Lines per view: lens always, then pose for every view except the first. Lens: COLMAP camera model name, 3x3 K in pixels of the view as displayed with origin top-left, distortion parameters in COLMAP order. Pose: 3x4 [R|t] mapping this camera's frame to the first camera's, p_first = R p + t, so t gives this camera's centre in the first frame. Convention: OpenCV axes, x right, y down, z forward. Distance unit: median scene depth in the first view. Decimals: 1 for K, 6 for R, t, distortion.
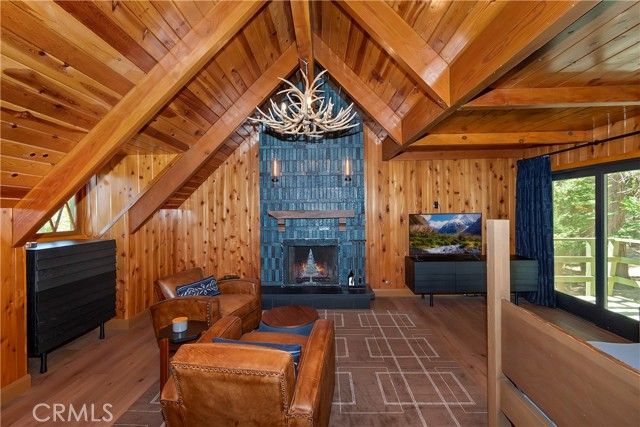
lens RADIAL K [[284.1, 0, 321.5], [0, 284.1, 212.9], [0, 0, 1]] dist [0.005078, -0.001991]
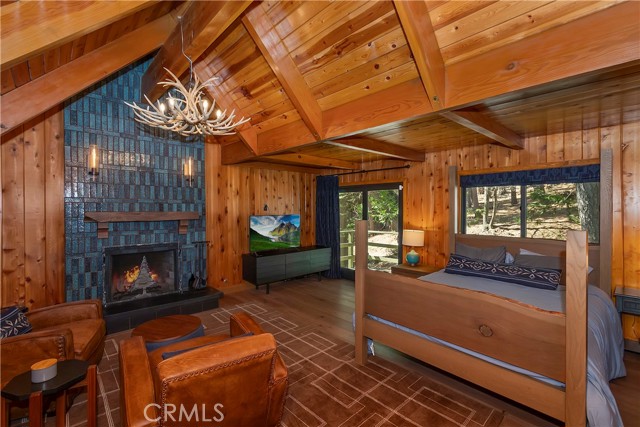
lens RADIAL K [[284.1, 0, 321.3], [0, 284.1, 212.7], [0, 0, 1]] dist [0.005078, -0.001991]
pose [[0.723421, 0.003506, 0.690398, -0.258682], [-0.002724, 0.999994, -0.002225, -0.005227], [-0.690402, -0.000271, 0.723426, -0.005926]]
